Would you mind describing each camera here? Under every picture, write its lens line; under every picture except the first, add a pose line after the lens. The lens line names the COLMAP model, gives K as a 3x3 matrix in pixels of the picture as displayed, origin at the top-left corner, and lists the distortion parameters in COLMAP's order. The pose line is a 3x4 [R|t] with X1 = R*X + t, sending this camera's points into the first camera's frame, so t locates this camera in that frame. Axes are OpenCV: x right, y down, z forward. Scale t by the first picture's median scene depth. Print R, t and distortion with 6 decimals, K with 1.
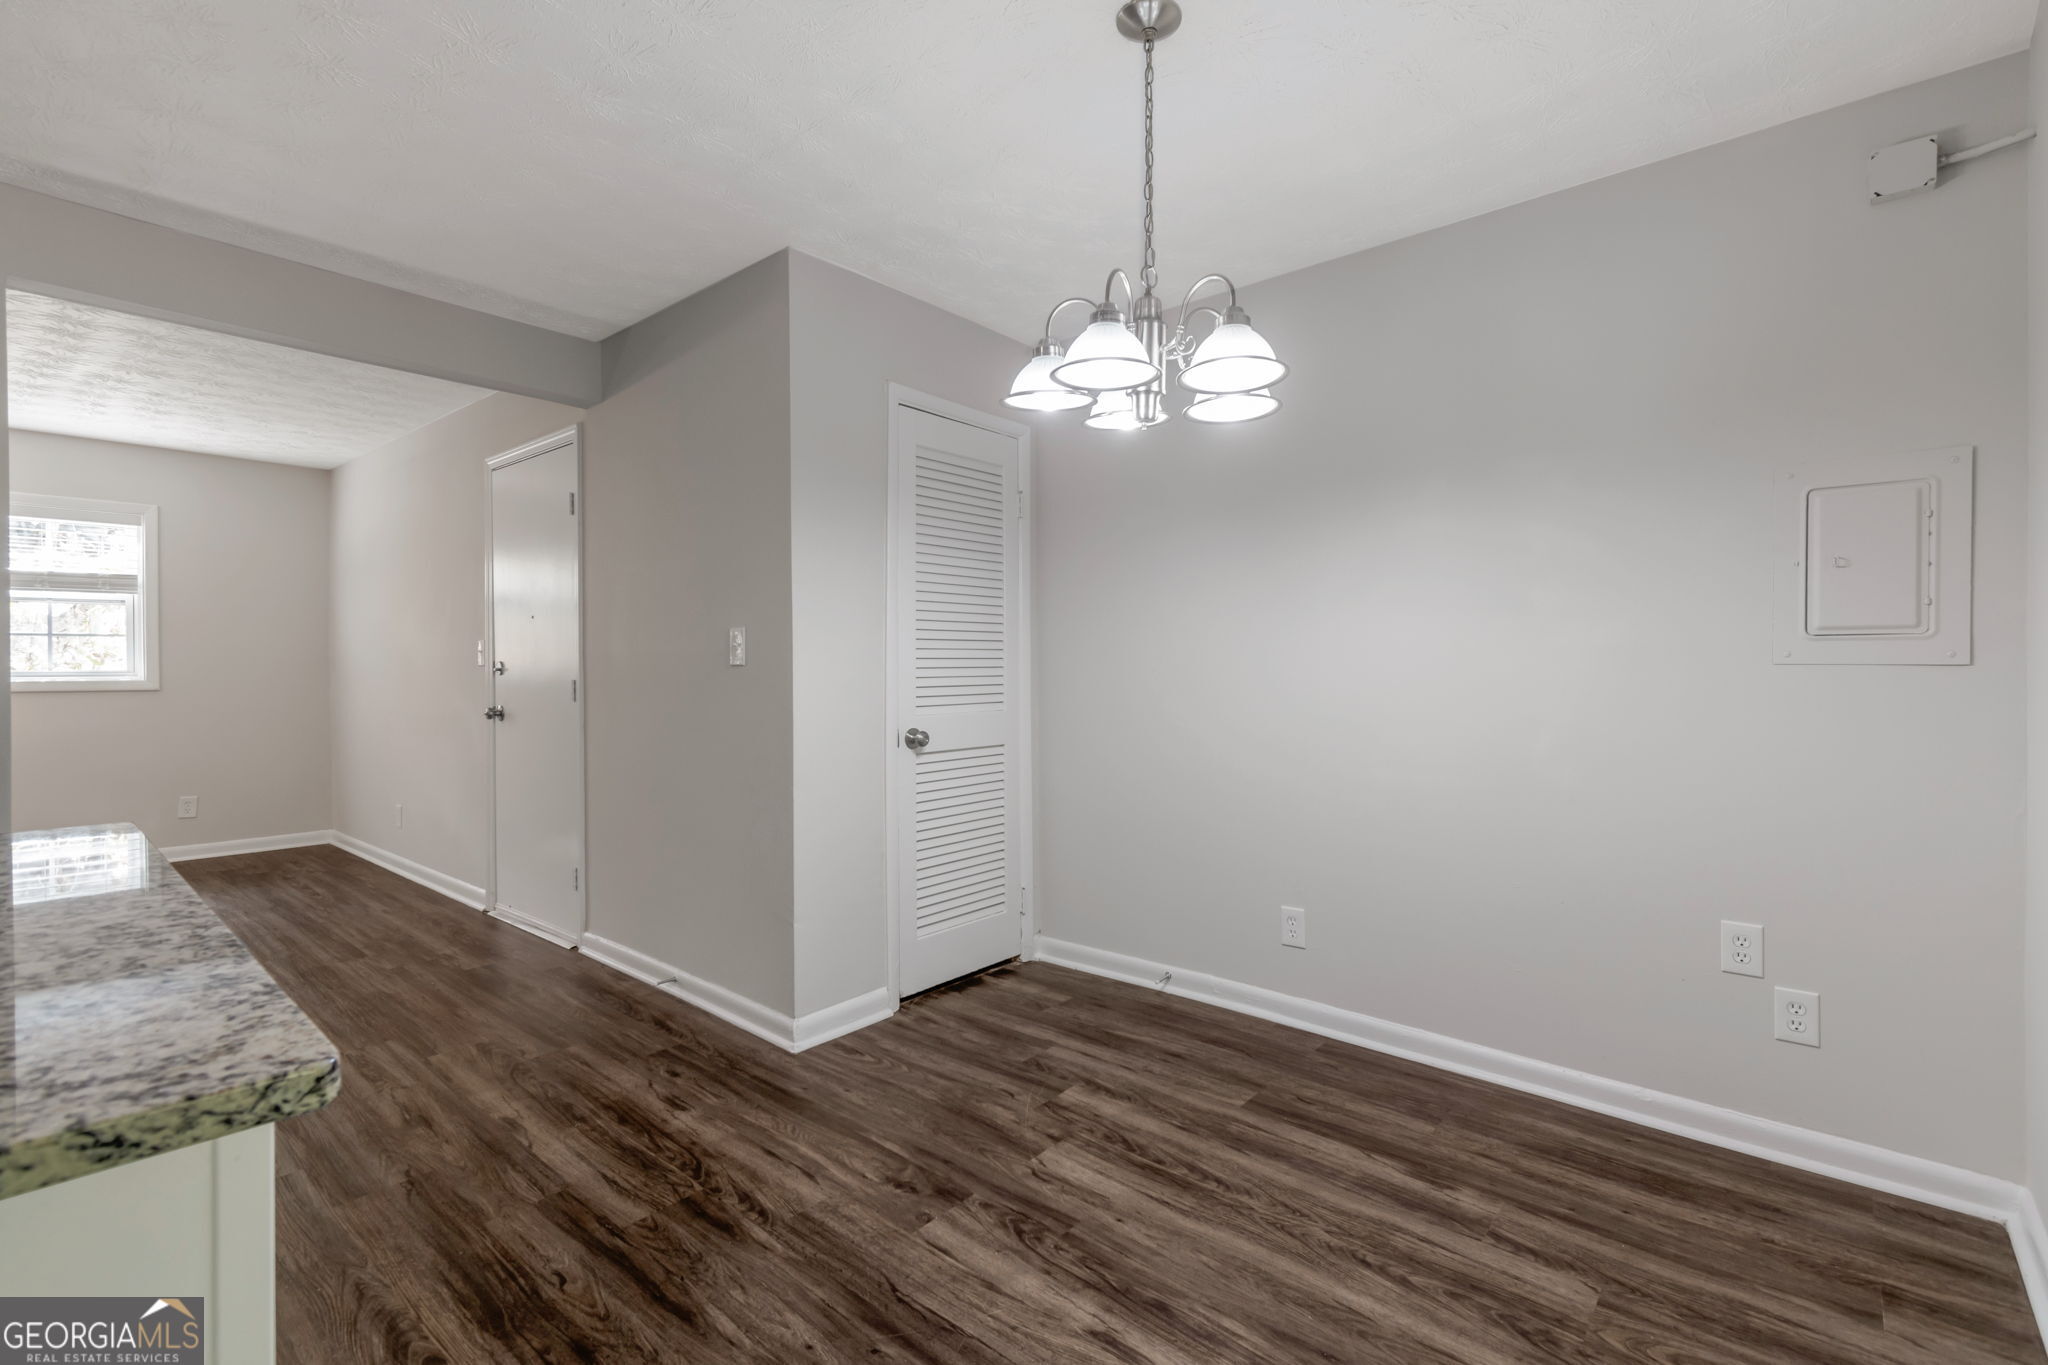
lens RADIAL K [[927.4, 0, 1022.9], [0, 927.4, 675.2], [0, 0, 1]] dist [0.001494, -0.000265]
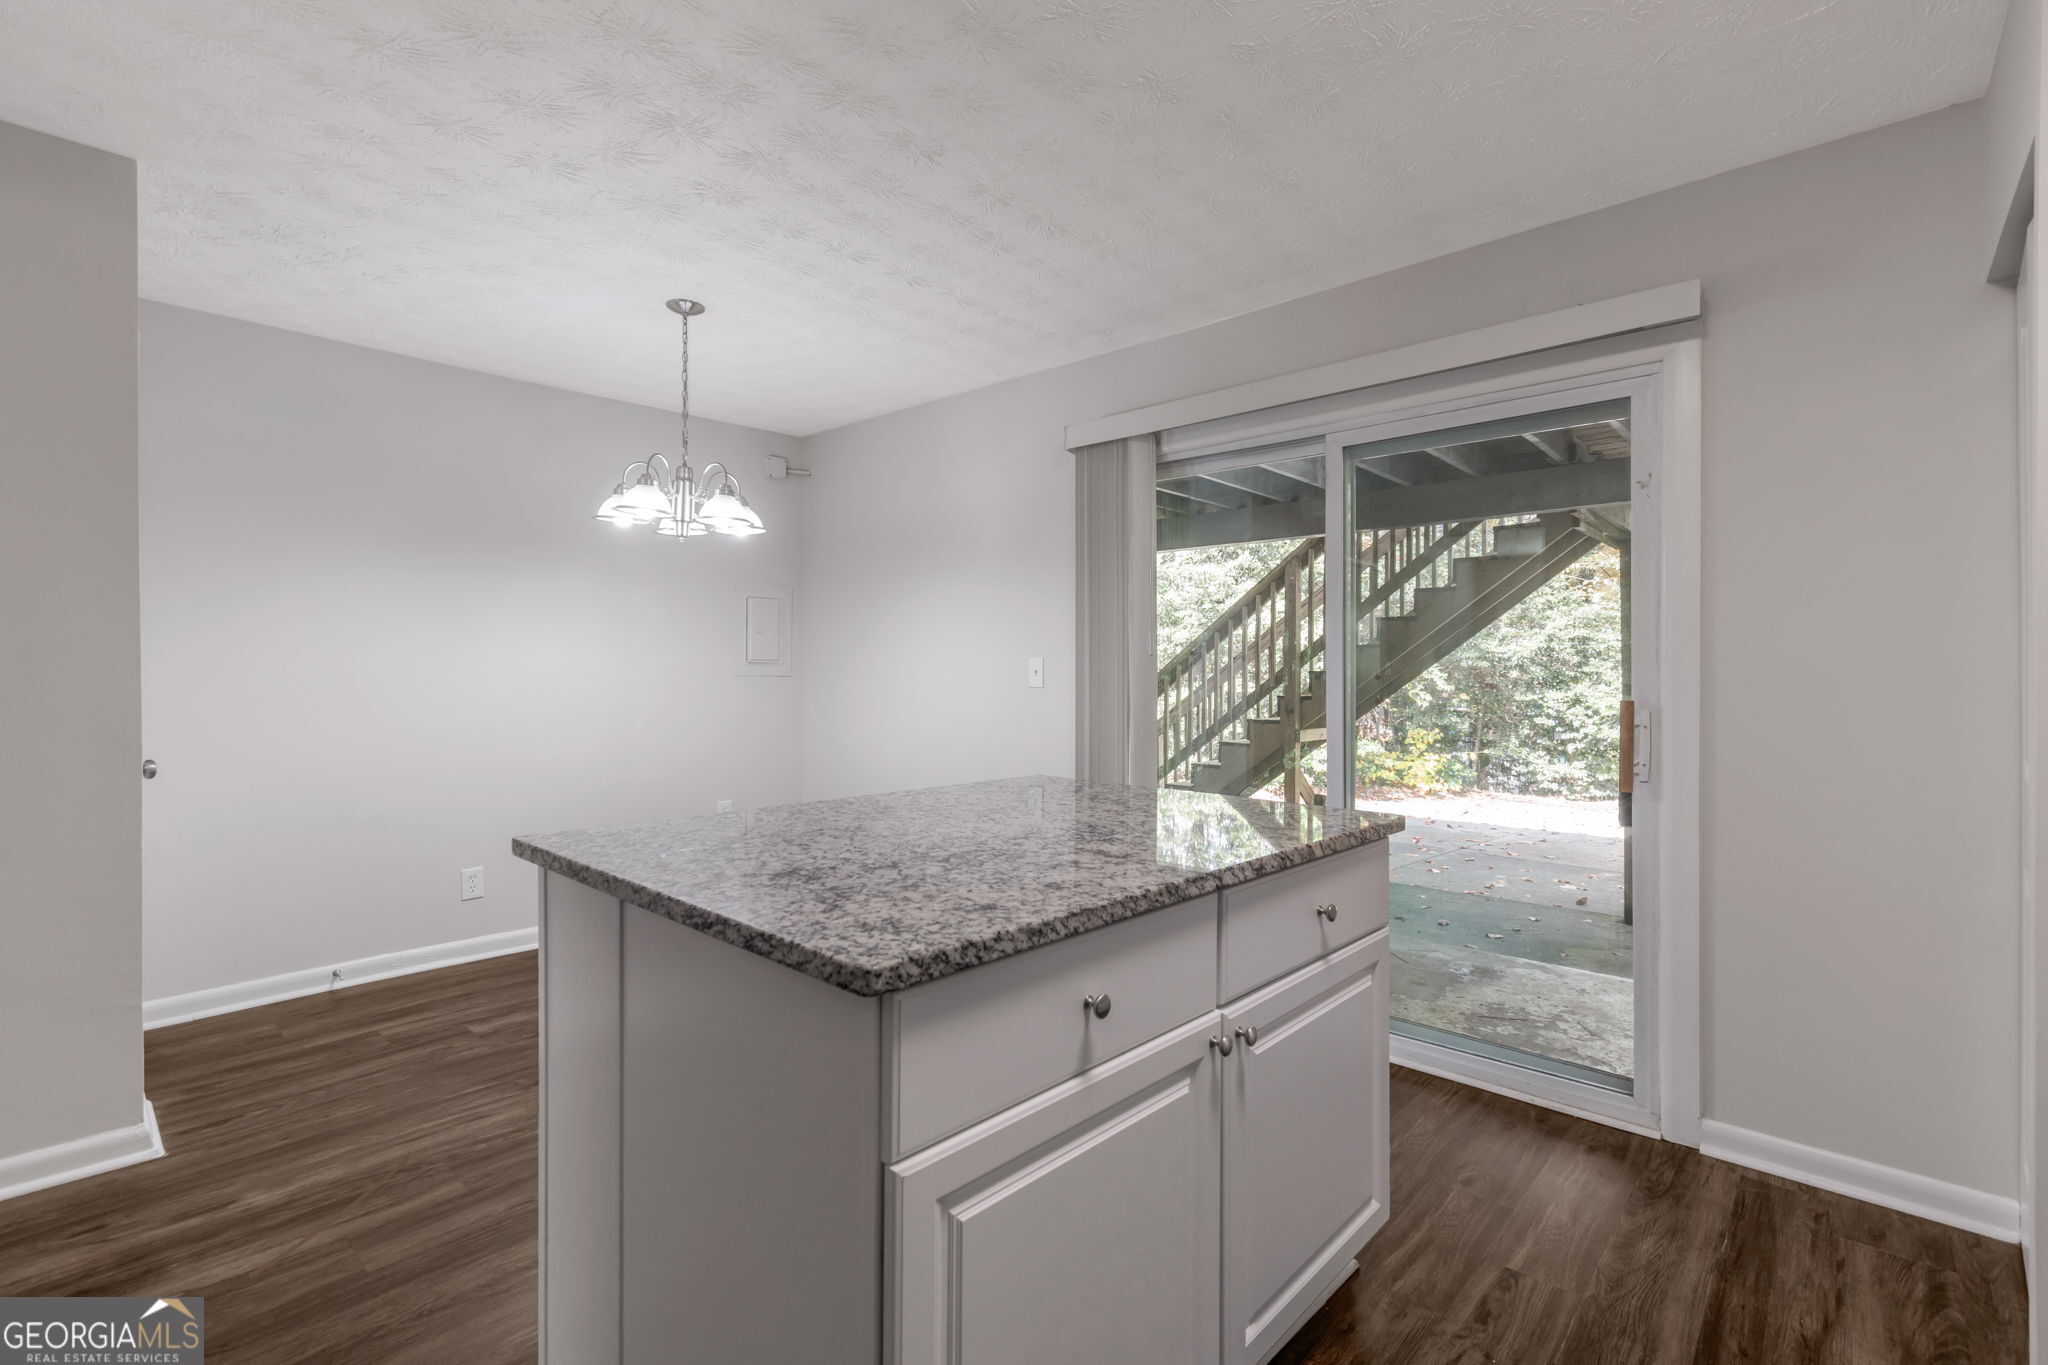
lens RADIAL K [[927.4, 0, 1027.0], [0, 927.4, 673.2], [0, 0, 1]] dist [0.001494, -0.000265]
pose [[0.041056, -0.004579, 0.999146, -1.070122], [0.010137, 0.999940, 0.004166, -0.026730], [-0.999105, 0.009957, 0.041100, 0.179800]]
